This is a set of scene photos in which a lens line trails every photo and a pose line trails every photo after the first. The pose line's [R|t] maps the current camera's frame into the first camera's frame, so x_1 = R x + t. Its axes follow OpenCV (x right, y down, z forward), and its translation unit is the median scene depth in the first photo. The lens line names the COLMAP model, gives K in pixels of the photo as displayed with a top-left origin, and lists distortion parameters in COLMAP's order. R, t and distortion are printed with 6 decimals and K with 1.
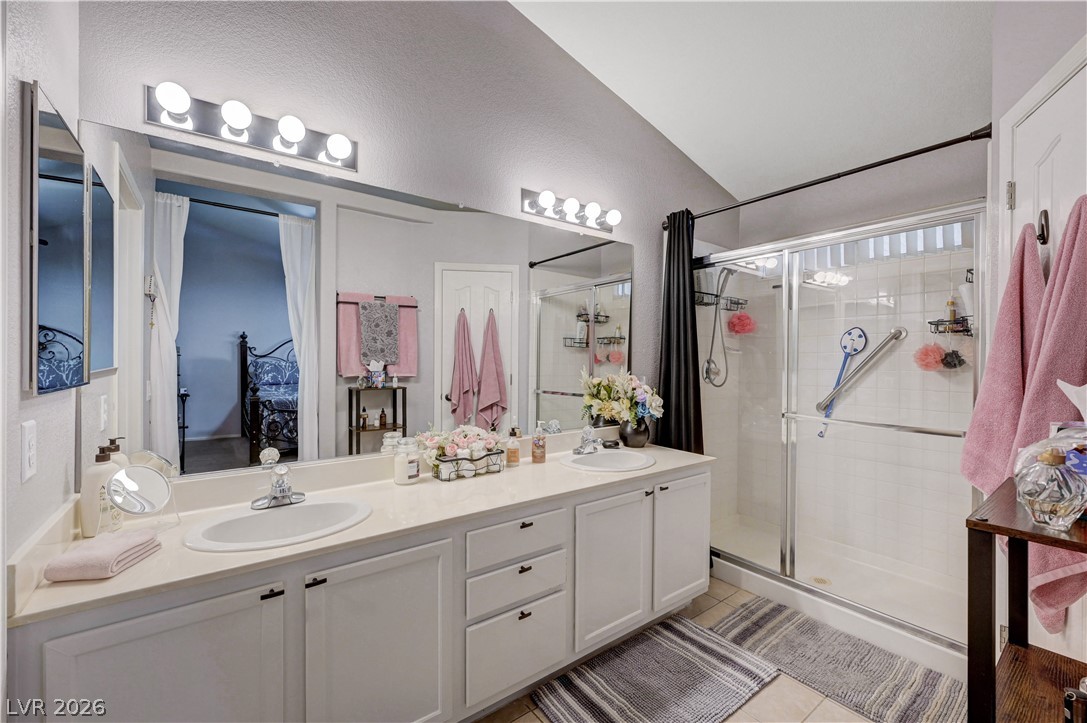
lens RADIAL K [[428.5, 0, 542.3], [0, 428.5, 364.6], [0, 0, 1]] dist [-0.001654, -0.000337]
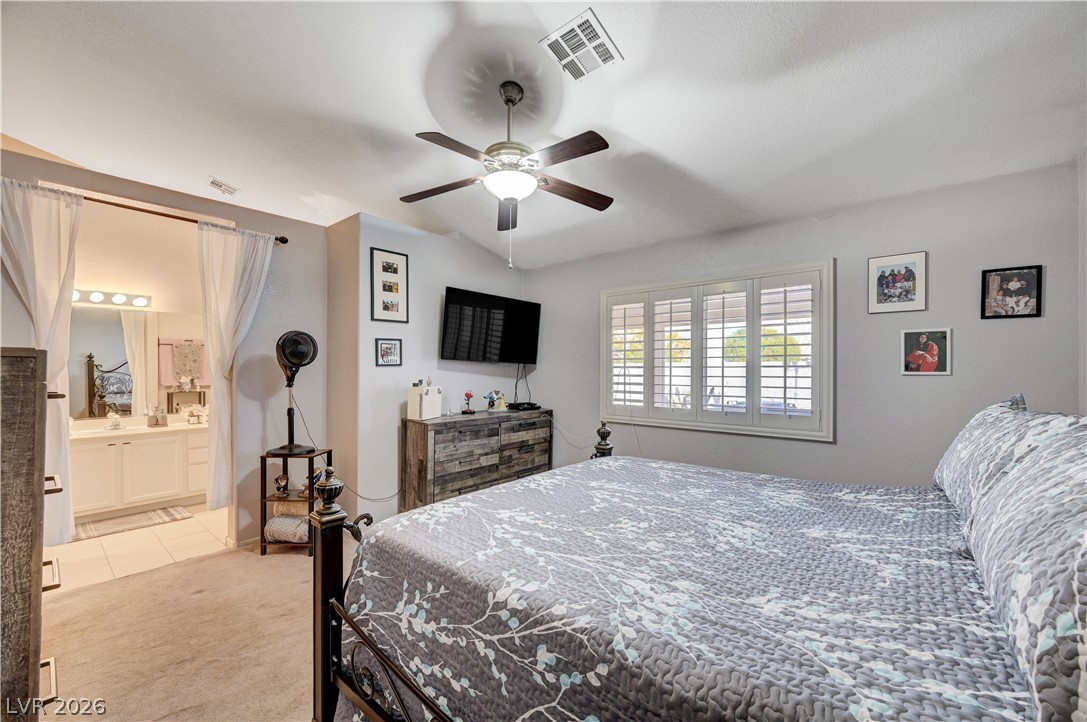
lens RADIAL K [[428.5, 0, 552.4], [0, 428.5, 376.2], [0, 0, 1]] dist [-0.001654, -0.000337]
pose [[0.974740, -0.003852, 0.223308, 0.683489], [0.003247, 0.999990, 0.003073, -0.011033], [-0.223317, -0.002270, 0.974743, -1.043671]]
